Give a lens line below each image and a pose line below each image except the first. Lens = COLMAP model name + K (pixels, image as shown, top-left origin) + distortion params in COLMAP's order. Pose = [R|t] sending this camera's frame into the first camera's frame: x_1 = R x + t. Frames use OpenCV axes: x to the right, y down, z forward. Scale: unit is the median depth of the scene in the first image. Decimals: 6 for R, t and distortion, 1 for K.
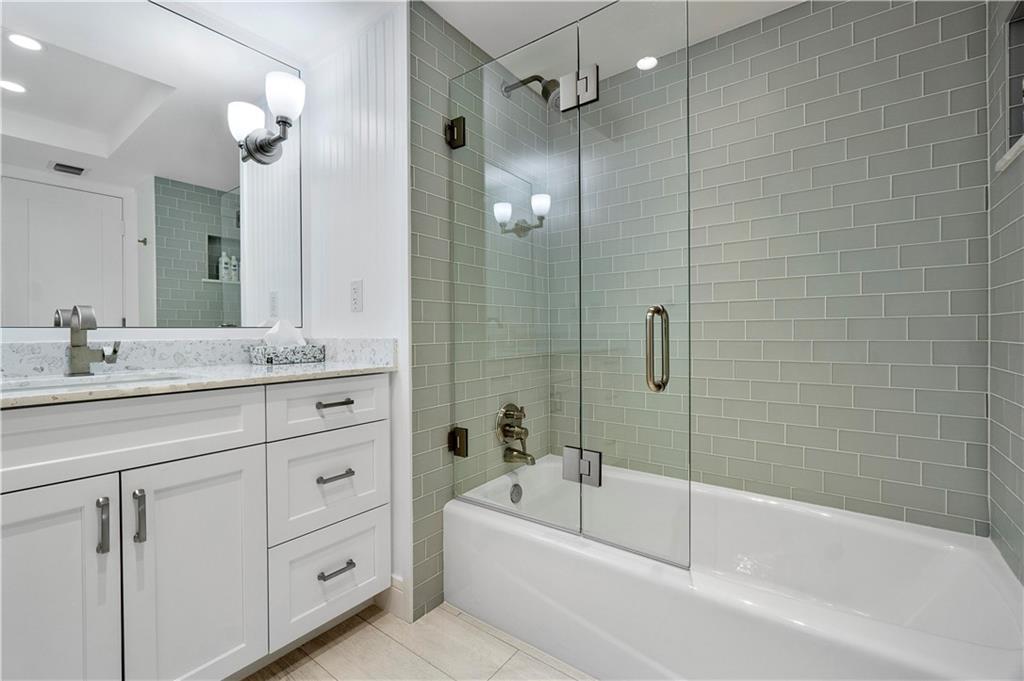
lens RADIAL K [[437.2, 0, 512.0], [0, 437.2, 340.5], [0, 0, 1]] dist [-0.006667, -0.000683]
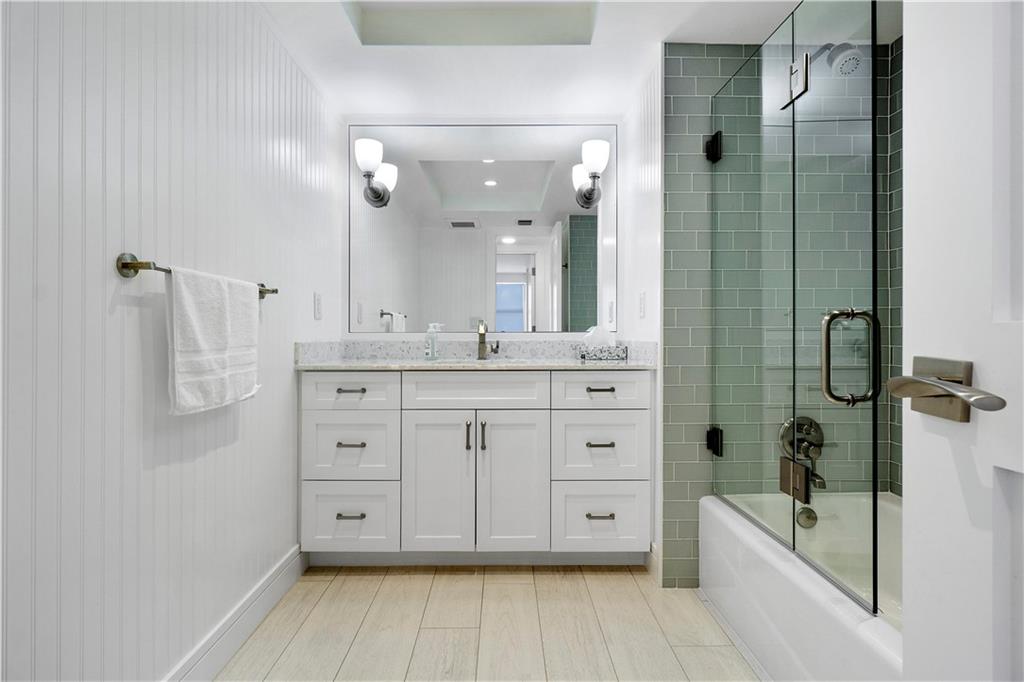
lens RADIAL K [[493.6, 0, 508.9], [0, 493.6, 343.0], [0, 0, 1]] dist [-0.000808, -0.000182]
pose [[0.615030, 0.017567, -0.788308, 0.544404], [-0.017298, 0.999812, 0.008785, -0.005334], [0.788314, 0.008233, 0.615219, -0.129829]]
